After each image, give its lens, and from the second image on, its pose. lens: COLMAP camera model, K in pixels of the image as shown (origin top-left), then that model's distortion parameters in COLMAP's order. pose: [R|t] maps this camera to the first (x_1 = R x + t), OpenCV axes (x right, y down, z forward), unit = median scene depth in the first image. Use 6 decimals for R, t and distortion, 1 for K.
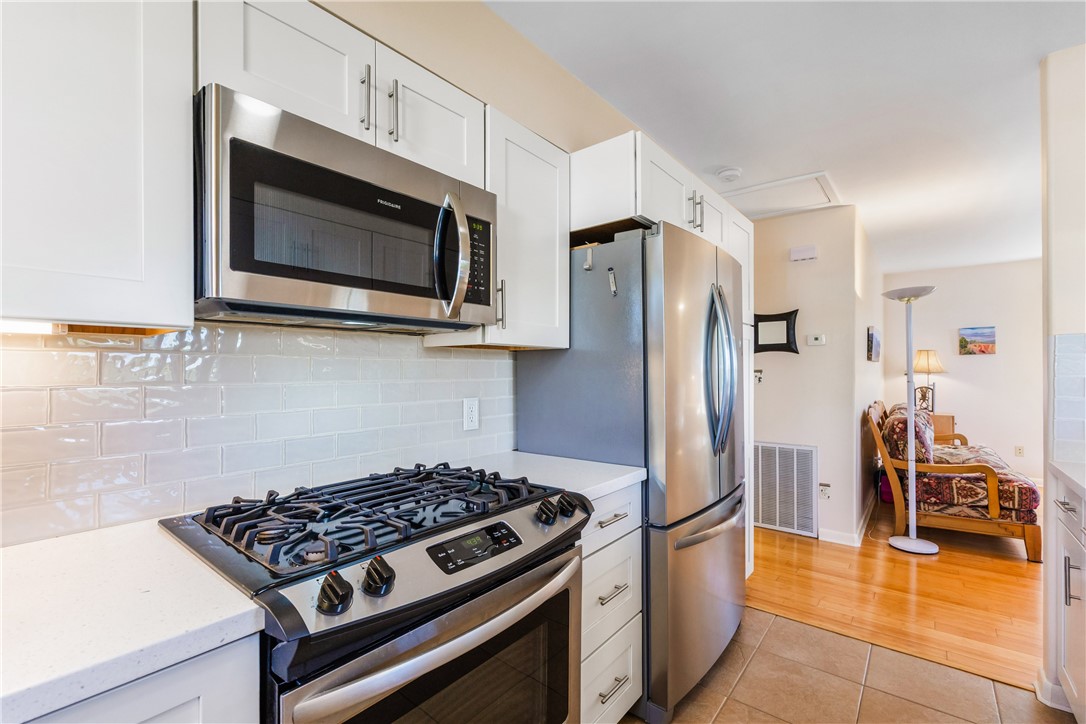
lens RADIAL K [[477.8, 0, 541.9], [0, 477.8, 373.8], [0, 0, 1]] dist [-0.001346, -0.000277]
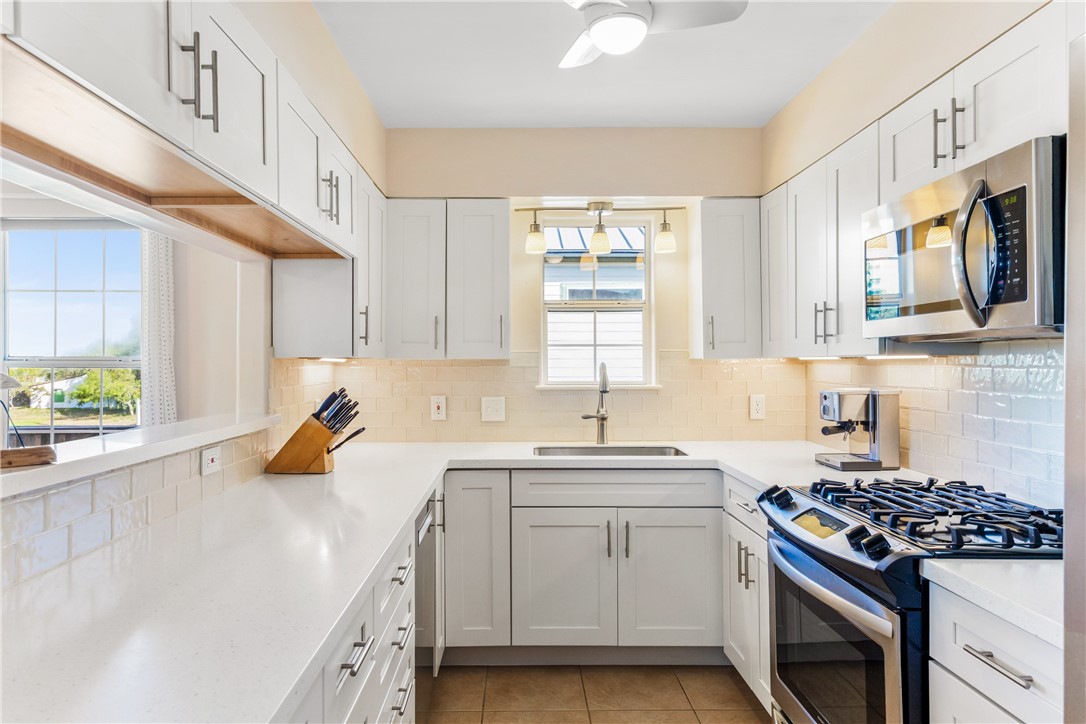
lens RADIAL K [[718.9, 0, 543.0], [0, 718.9, 362.0], [0, 0, 1]] dist [-0.000020, -0.000014]
pose [[-0.755643, 0.008568, -0.654927, 0.498961], [0.004384, 0.999958, 0.008023, -0.027613], [0.654968, 0.003191, -0.755649, 0.586488]]
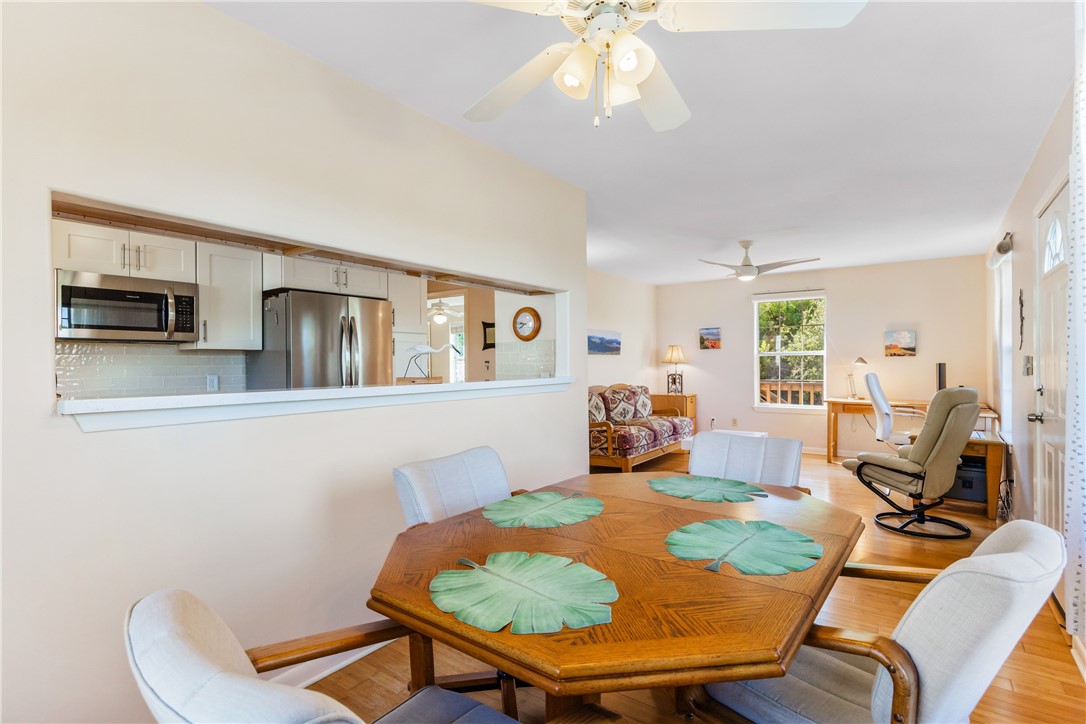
lens RADIAL K [[524.2, 0, 543.0], [0, 524.2, 362.0], [0, 0, 1]] dist [-0.001875, -0.000039]
pose [[0.999269, -0.003405, 0.038083, 0.641344], [0.003755, 0.999951, -0.009119, 0.011464], [-0.038050, 0.009255, 0.999233, -0.683969]]
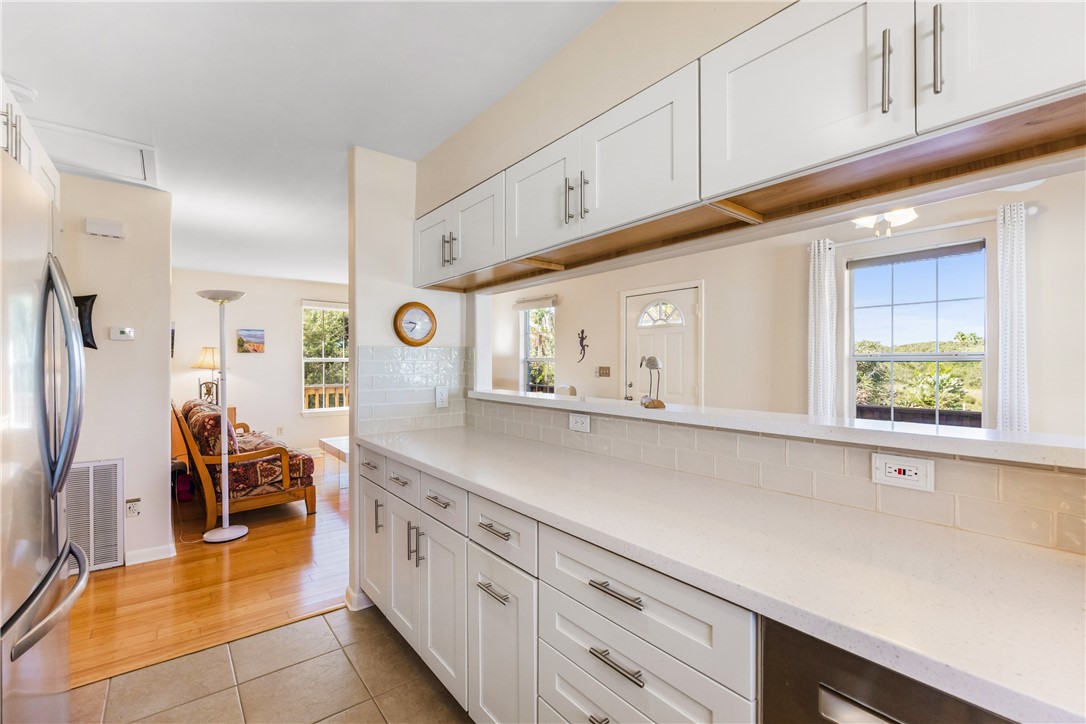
lens RADIAL K [[473.8, 0, 543.0], [0, 473.8, 362.0], [0, 0, 1]] dist [0.001148, 0.000336]
pose [[0.220806, 0.005869, 0.975300, -0.093657], [0.004249, 0.999967, -0.006980, -0.011392], [-0.975308, 0.005686, 0.220774, 0.082562]]
